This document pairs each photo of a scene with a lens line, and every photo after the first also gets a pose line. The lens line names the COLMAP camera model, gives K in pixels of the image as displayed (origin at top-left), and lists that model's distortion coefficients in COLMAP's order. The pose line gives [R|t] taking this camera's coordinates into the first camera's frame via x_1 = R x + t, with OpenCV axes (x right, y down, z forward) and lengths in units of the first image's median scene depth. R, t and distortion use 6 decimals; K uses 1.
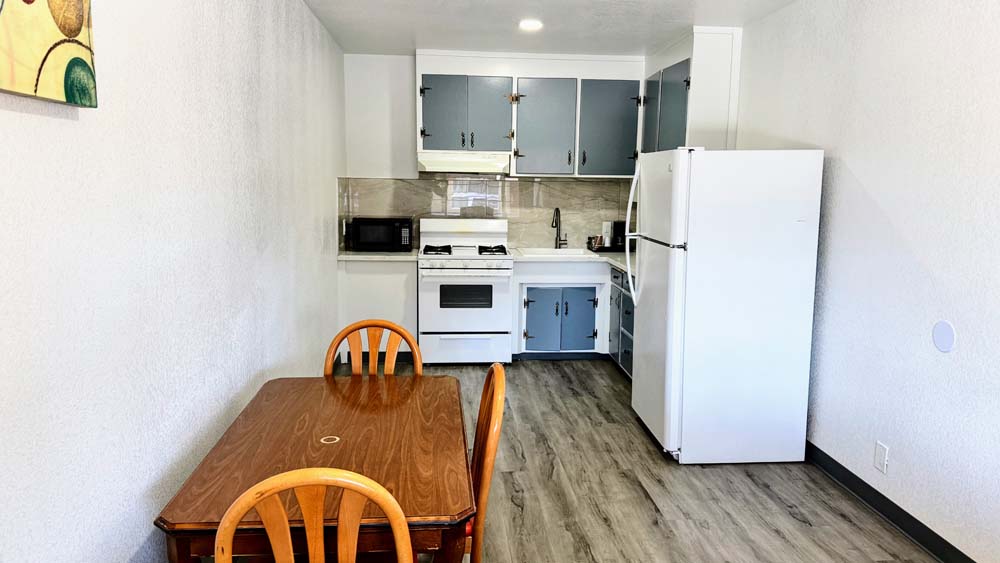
lens RADIAL K [[702.8, 0, 493.9], [0, 702.8, 285.2], [0, 0, 1]] dist [0.056475, -0.070026]
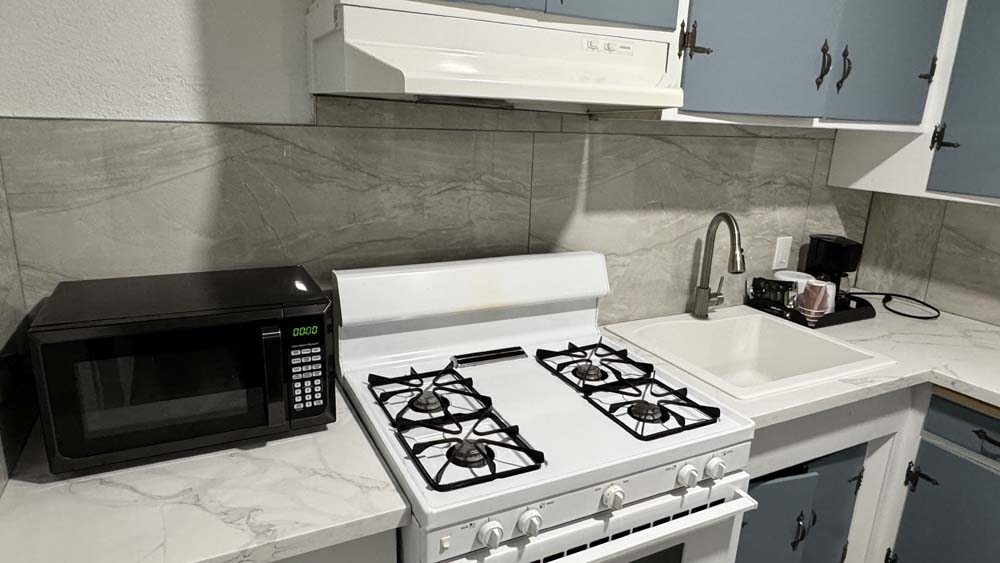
lens RADIAL K [[615.4, 0, 494.1], [0, 615.4, 288.5], [0, 0, 1]] dist [-0.015240, 0.009720]
pose [[0.926670, -0.082898, 0.366620, -0.140694], [0.034095, 0.989894, 0.137649, -0.124658], [-0.374326, -0.115056, 0.920132, 0.791098]]
